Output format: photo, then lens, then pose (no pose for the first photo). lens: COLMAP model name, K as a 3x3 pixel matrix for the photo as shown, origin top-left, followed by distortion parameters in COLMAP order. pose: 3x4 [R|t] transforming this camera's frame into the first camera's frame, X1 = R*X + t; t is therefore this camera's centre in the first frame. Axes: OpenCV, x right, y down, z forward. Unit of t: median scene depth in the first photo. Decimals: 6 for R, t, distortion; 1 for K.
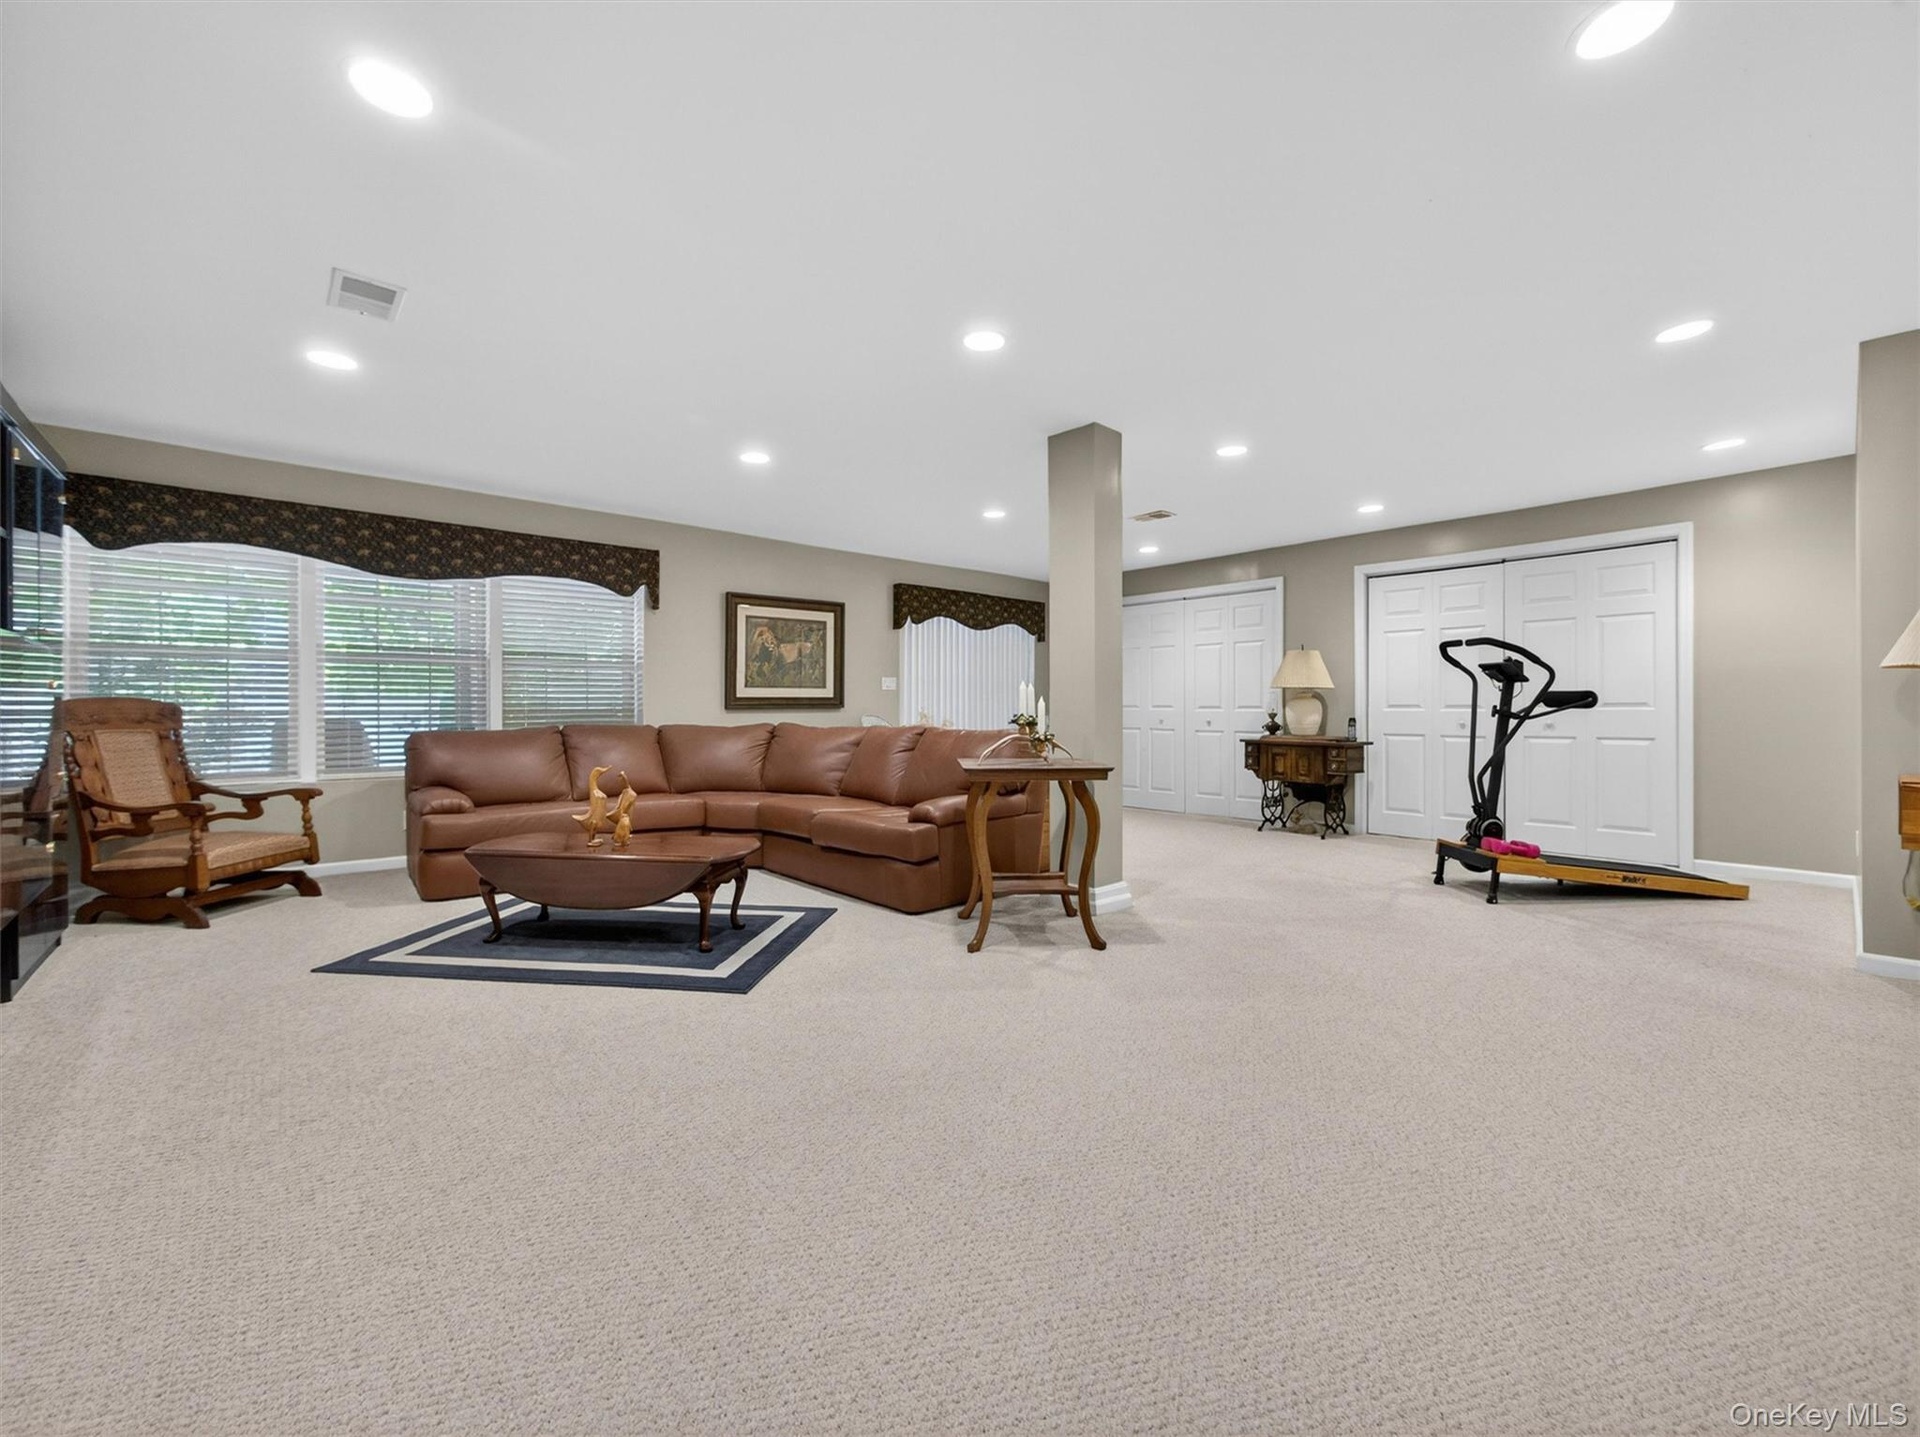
lens RADIAL K [[774.3, 0, 954.3], [0, 774.3, 719.0], [0, 0, 1]] dist [-0.010674, 0.000068]
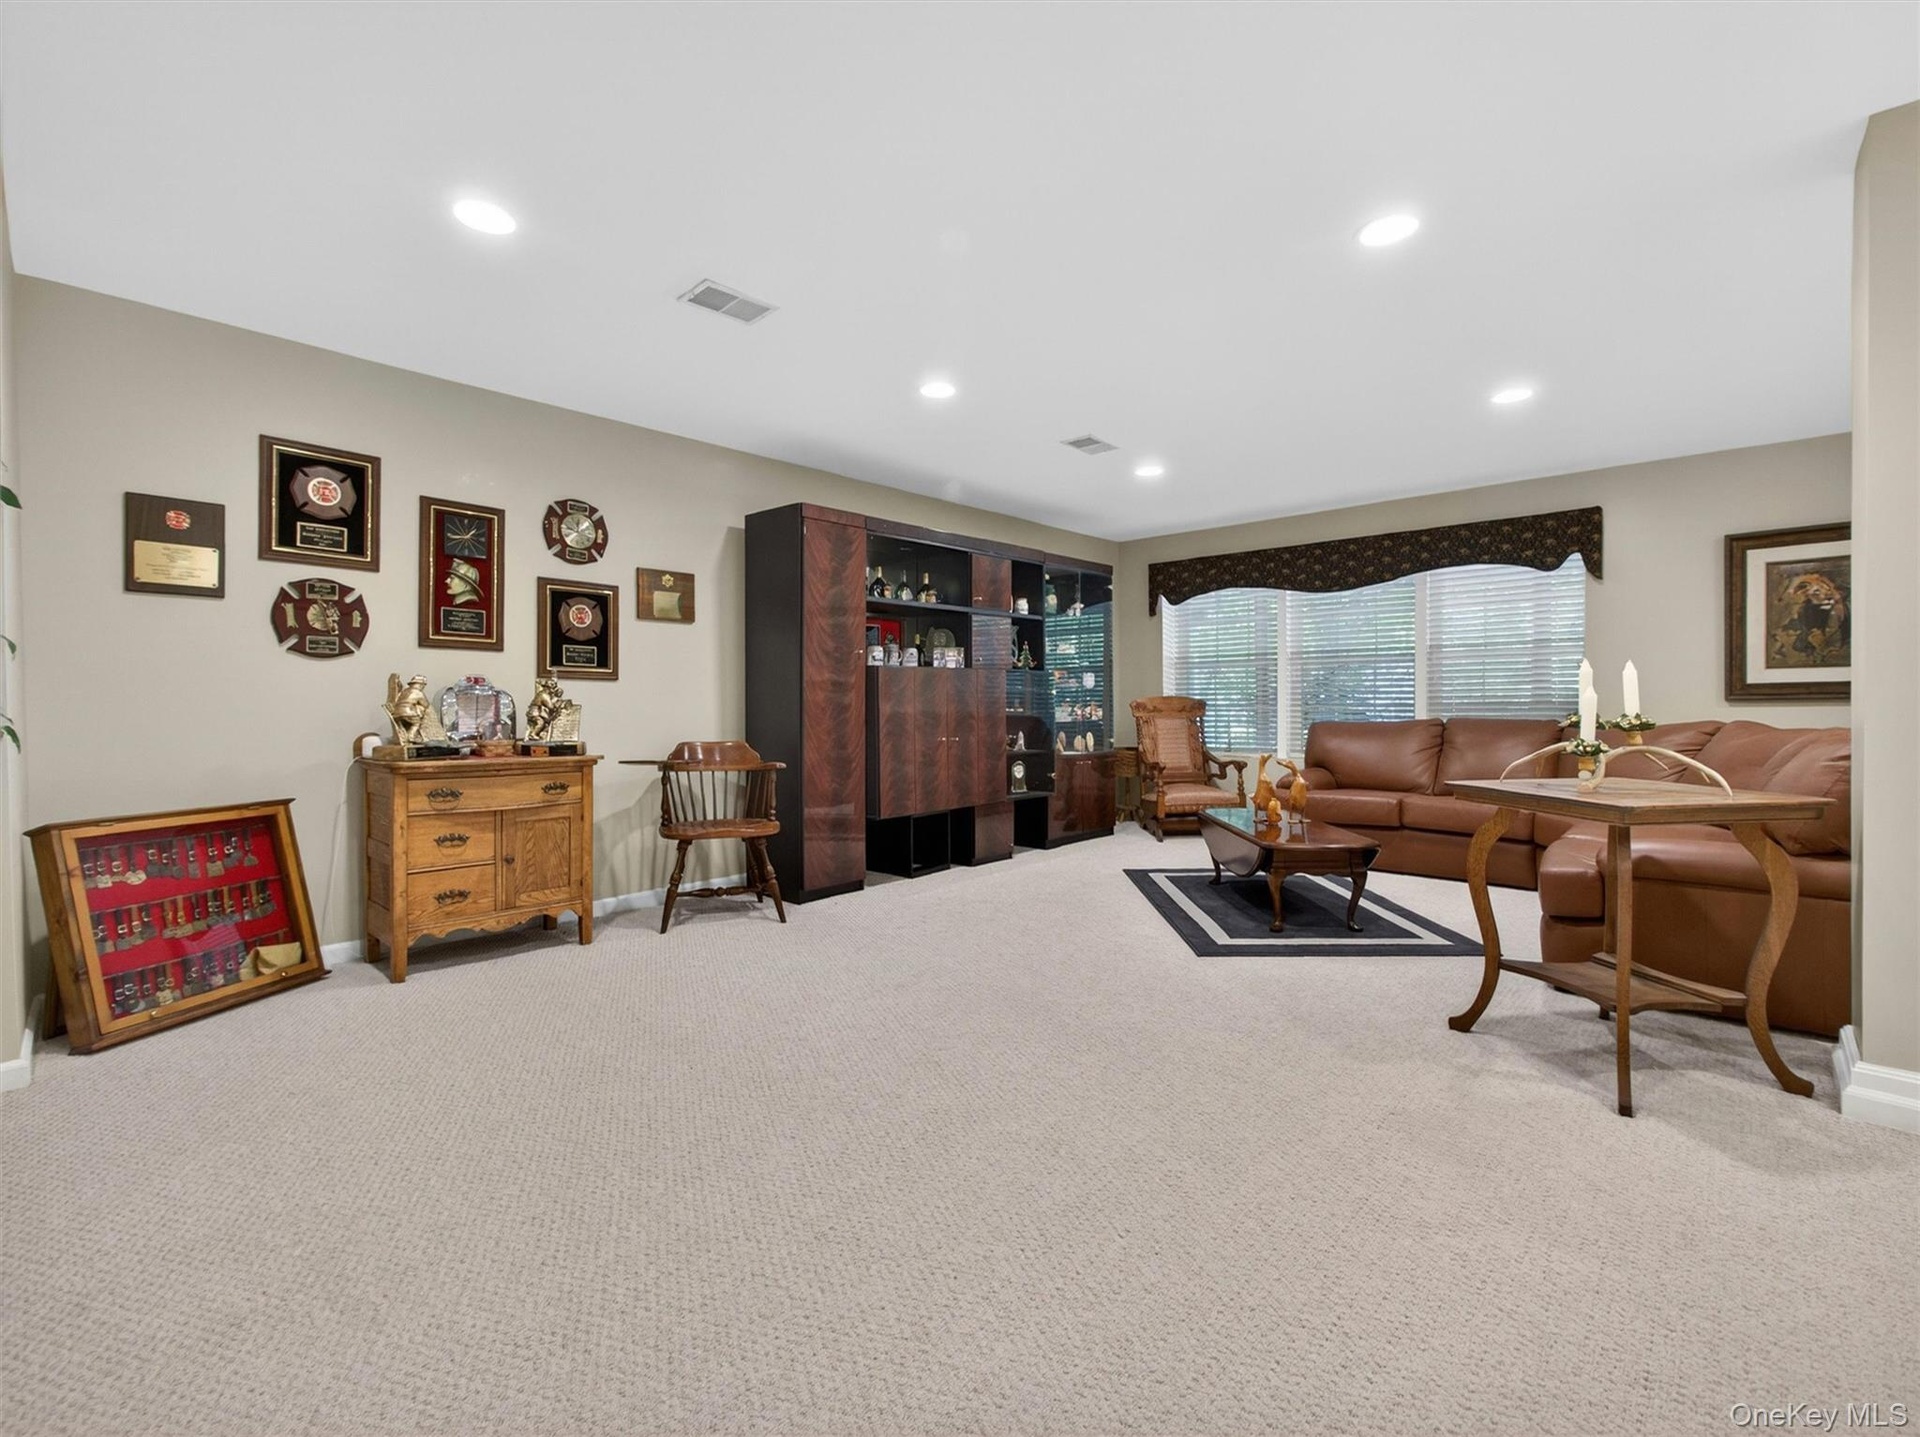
lens RADIAL K [[774.3, 0, 954.3], [0, 774.3, 719.0], [0, 0, 1]] dist [-0.010674, 0.000068]
pose [[0.154008, 0.011144, -0.988007, 0.381563], [-0.012995, 0.999873, 0.009252, 0.008693], [0.987984, 0.011414, 0.154133, 0.251081]]
